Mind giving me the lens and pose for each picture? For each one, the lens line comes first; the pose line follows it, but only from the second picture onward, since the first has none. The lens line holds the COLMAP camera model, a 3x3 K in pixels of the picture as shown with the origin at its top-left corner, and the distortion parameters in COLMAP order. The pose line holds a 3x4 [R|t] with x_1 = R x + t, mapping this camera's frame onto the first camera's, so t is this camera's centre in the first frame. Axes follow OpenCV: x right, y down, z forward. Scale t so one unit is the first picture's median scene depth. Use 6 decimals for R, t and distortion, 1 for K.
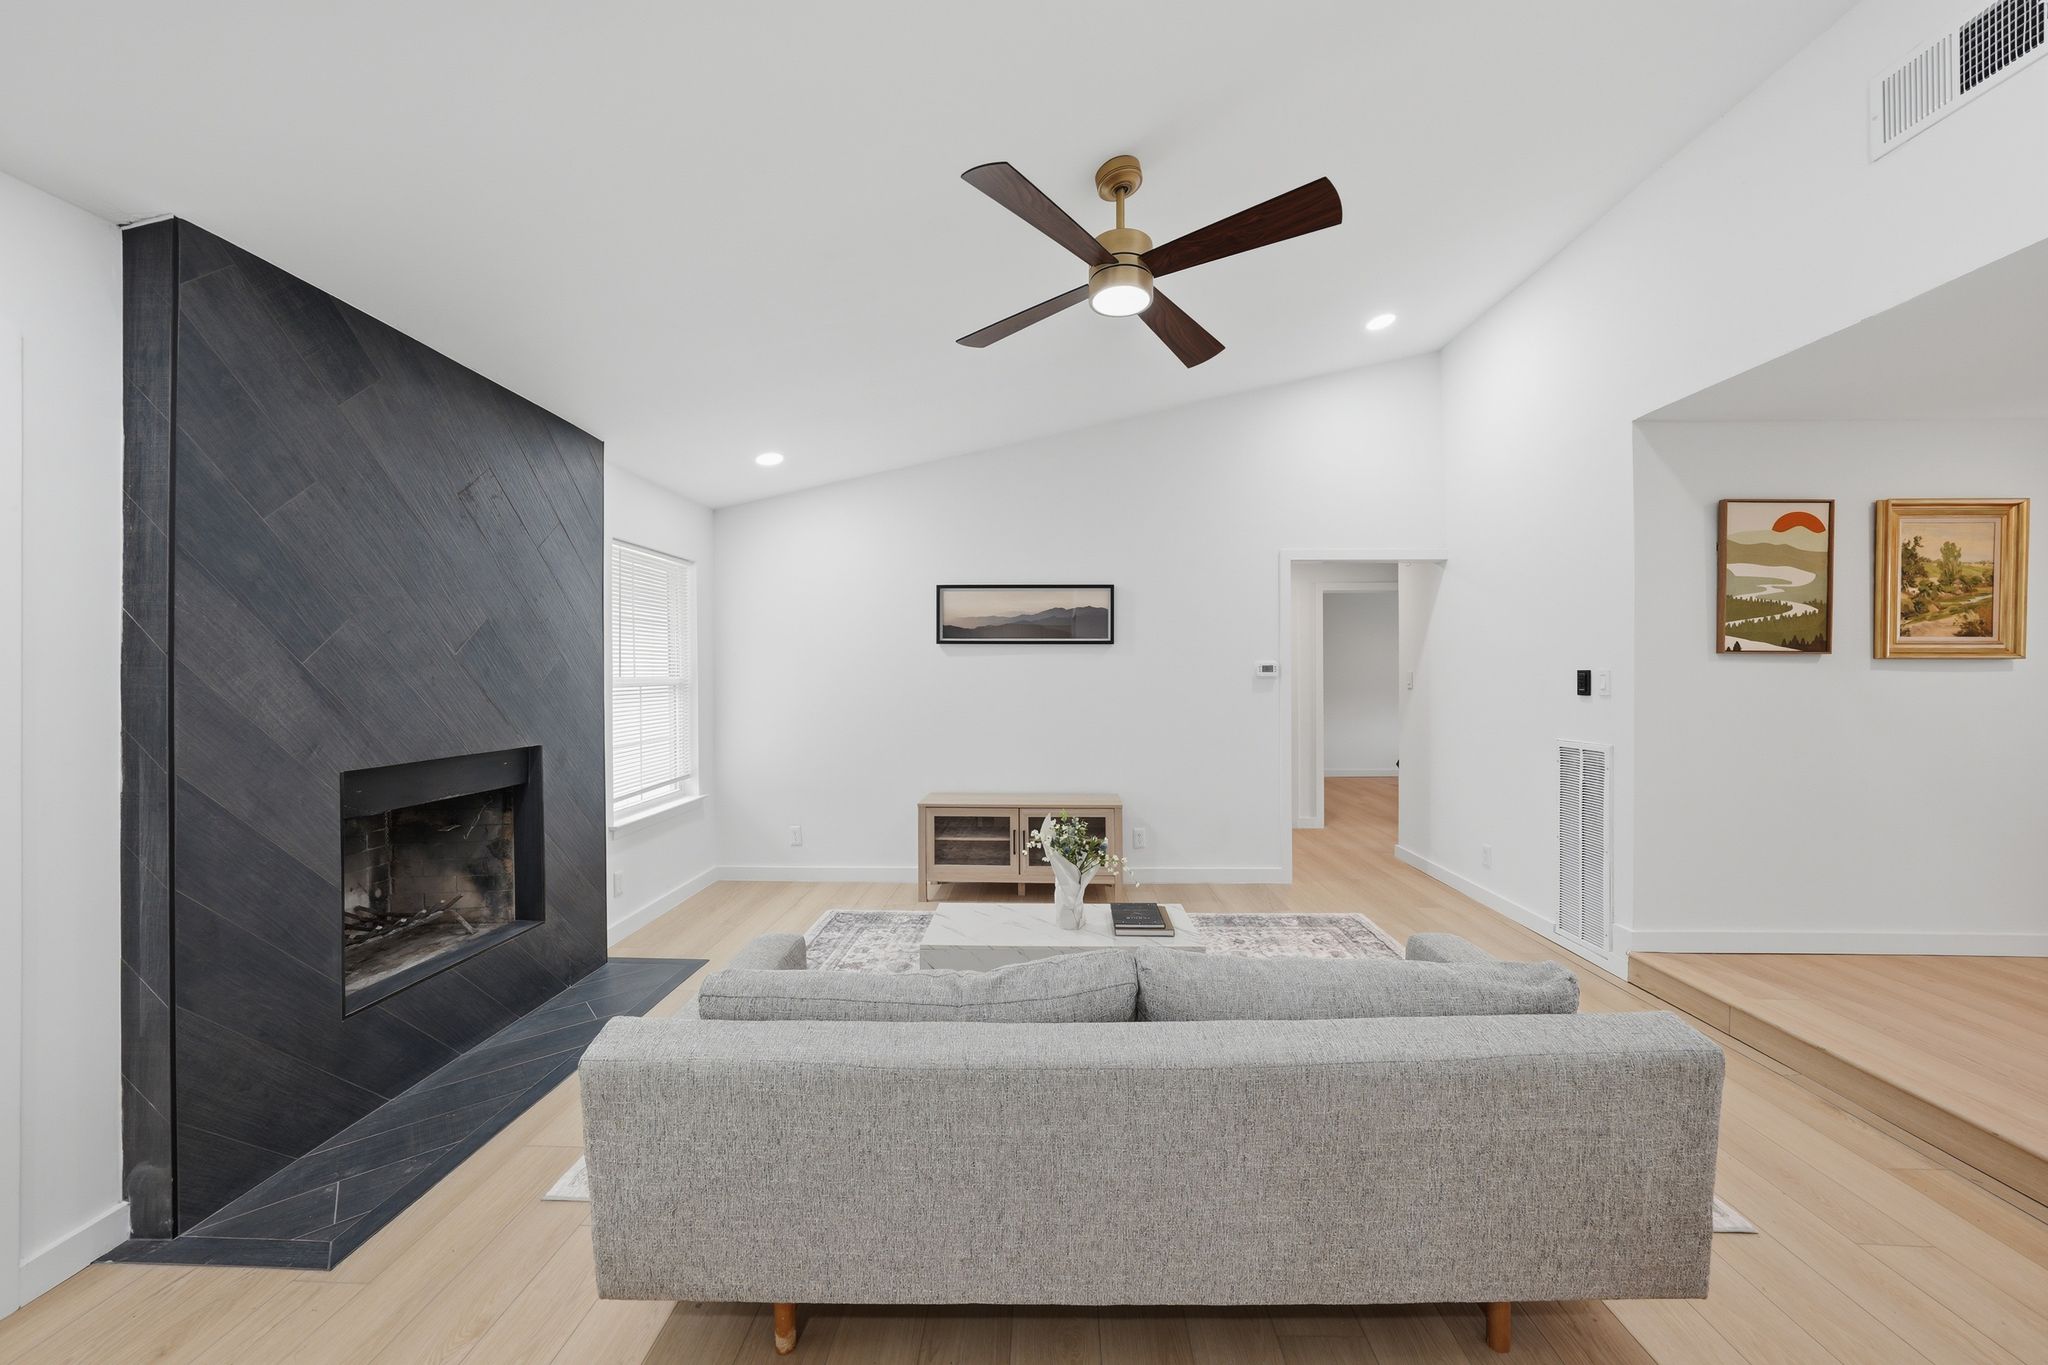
lens RADIAL K [[836.7, 0, 1010.8], [0, 836.7, 679.1], [0, 0, 1]] dist [0.002454, 0.000434]
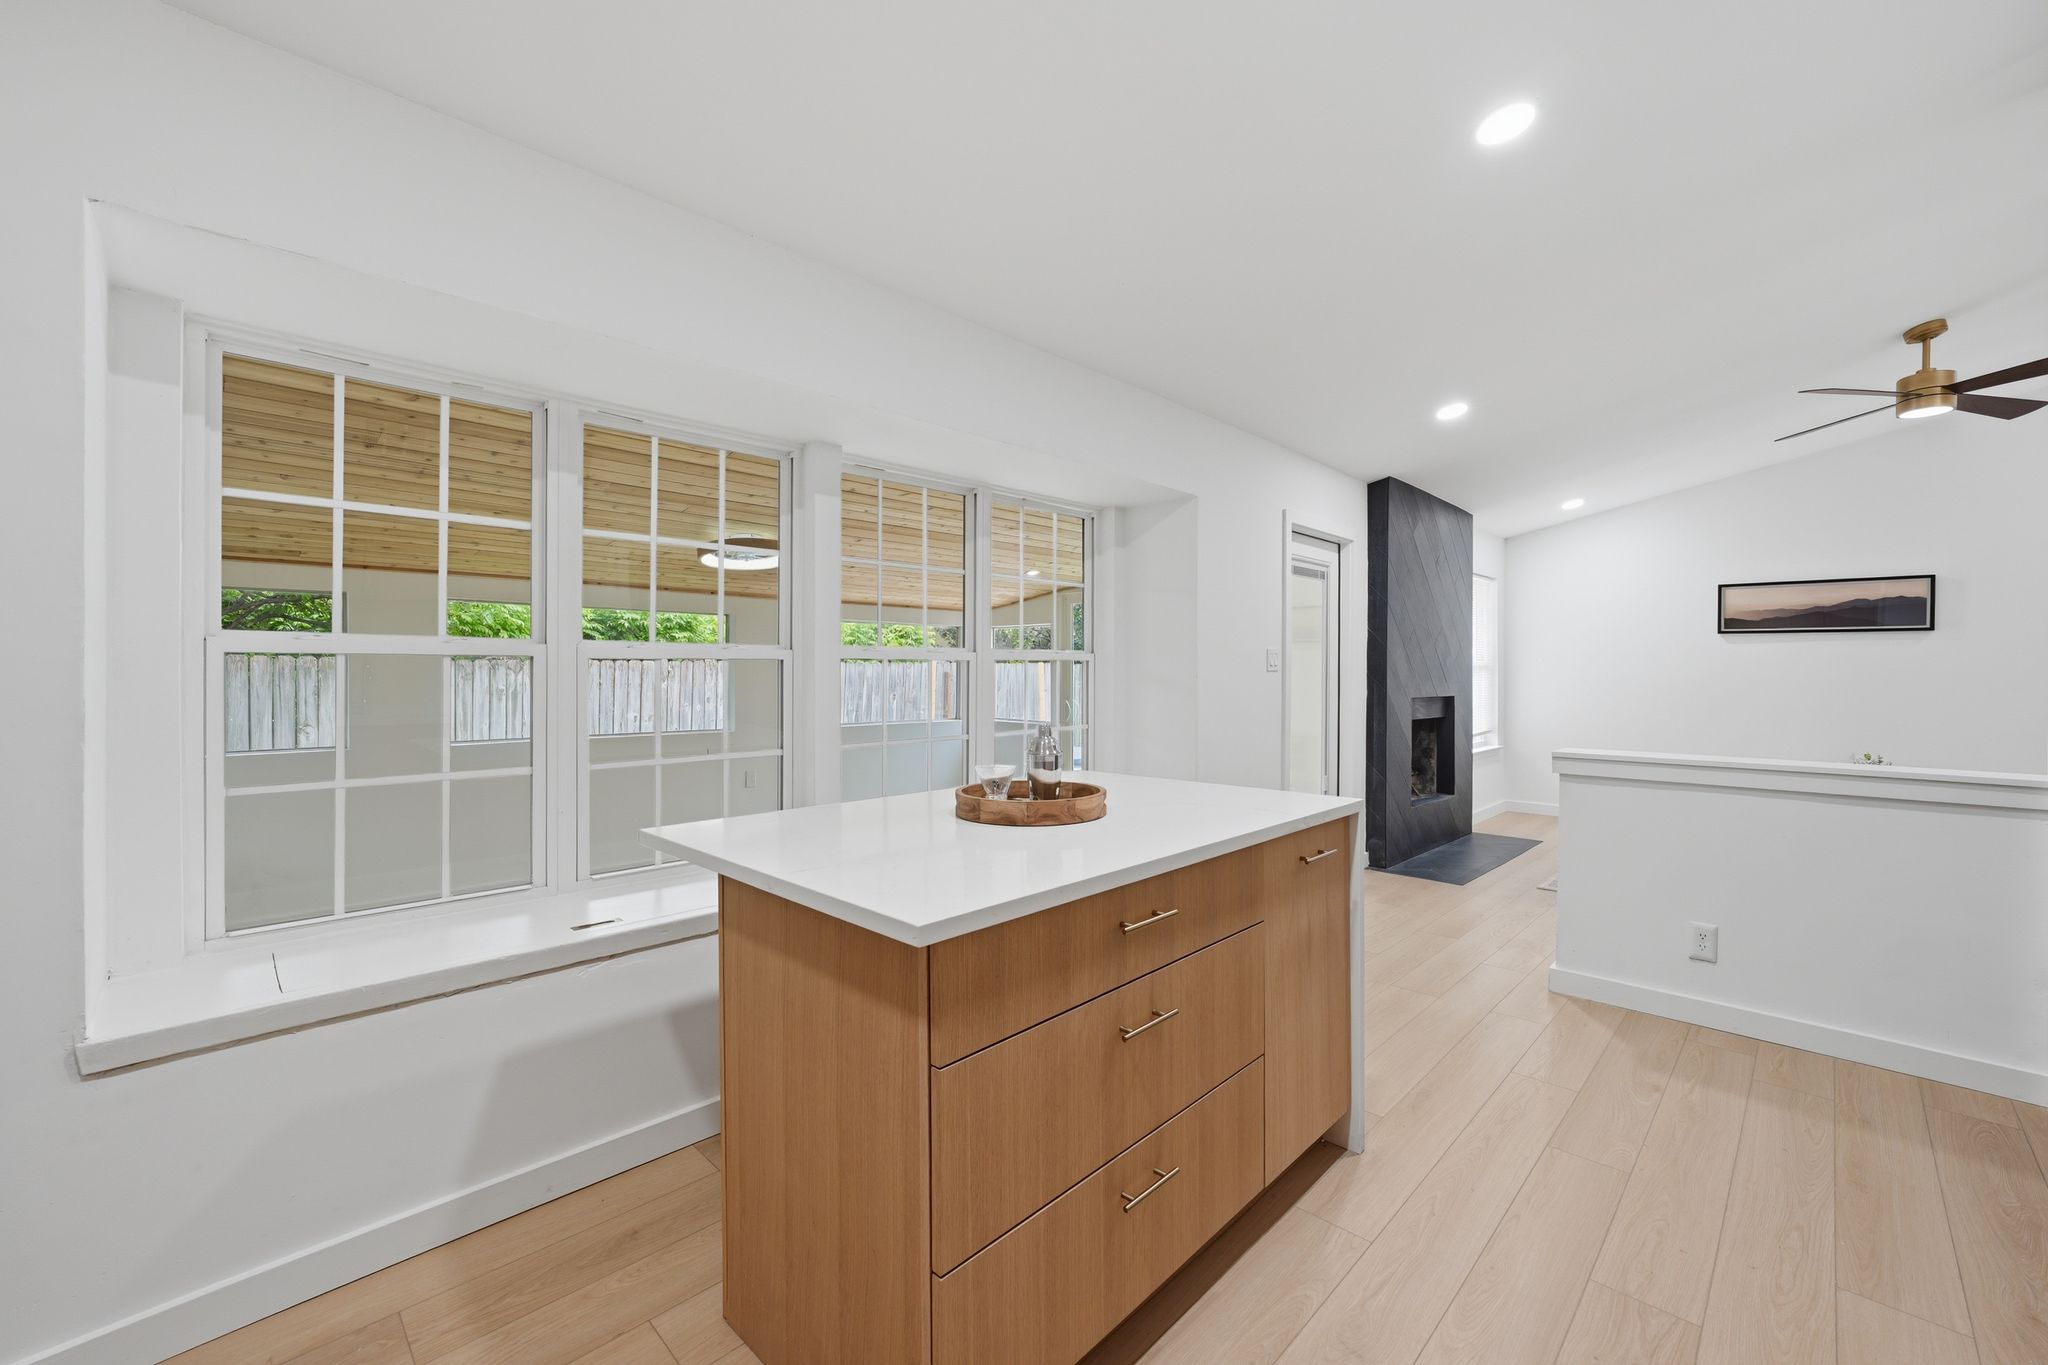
lens RADIAL K [[836.7, 0, 1024.9], [0, 836.7, 665.0], [0, 0, 1]] dist [0.002454, 0.000434]
pose [[0.752680, 0.001793, -0.658385, -0.064004], [-0.010024, 0.999912, -0.008736, 0.032652], [0.658311, 0.013175, 0.752631, -0.802167]]
